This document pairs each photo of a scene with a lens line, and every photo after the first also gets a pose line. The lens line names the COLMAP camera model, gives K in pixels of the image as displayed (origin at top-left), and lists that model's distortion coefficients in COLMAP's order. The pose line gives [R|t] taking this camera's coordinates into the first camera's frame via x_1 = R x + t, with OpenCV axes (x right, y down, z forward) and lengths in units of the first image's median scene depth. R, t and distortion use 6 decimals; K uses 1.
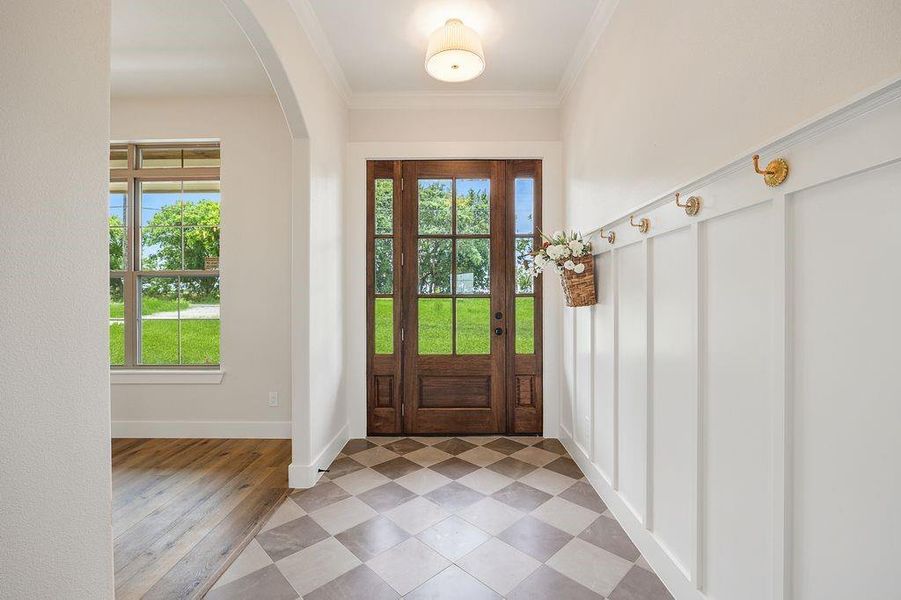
lens RADIAL K [[397.2, 0, 447.4], [0, 397.2, 303.0], [0, 0, 1]] dist [-0.008552, -0.001470]
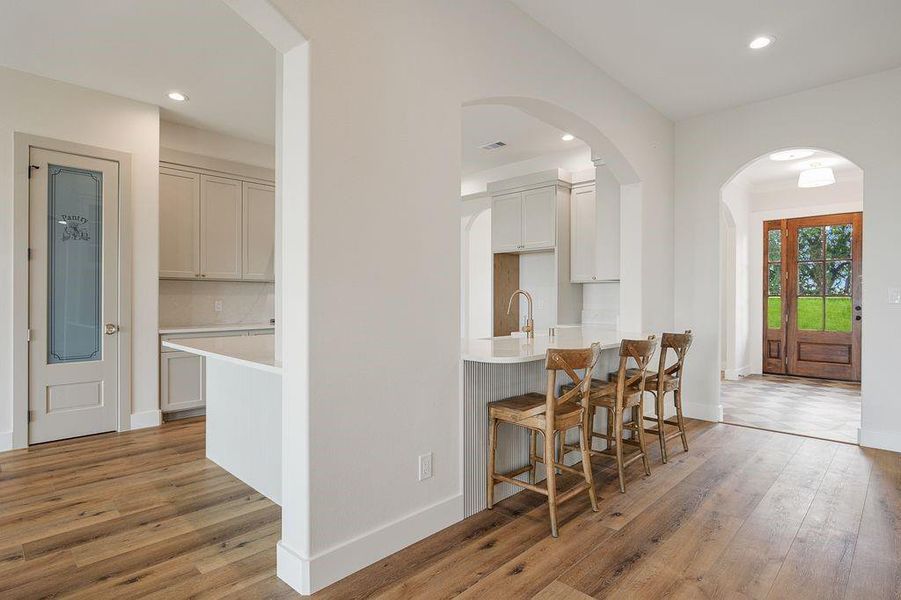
lens RADIAL K [[470.1, 0, 458.9], [0, 470.1, 300.2], [0, 0, 1]] dist [-0.003690, 0.000365]
pose [[0.734619, 0.005313, -0.678459, 0.230285], [-0.007992, 0.999968, -0.000823, 0.014348], [0.678433, 0.006027, 0.734638, -1.512375]]
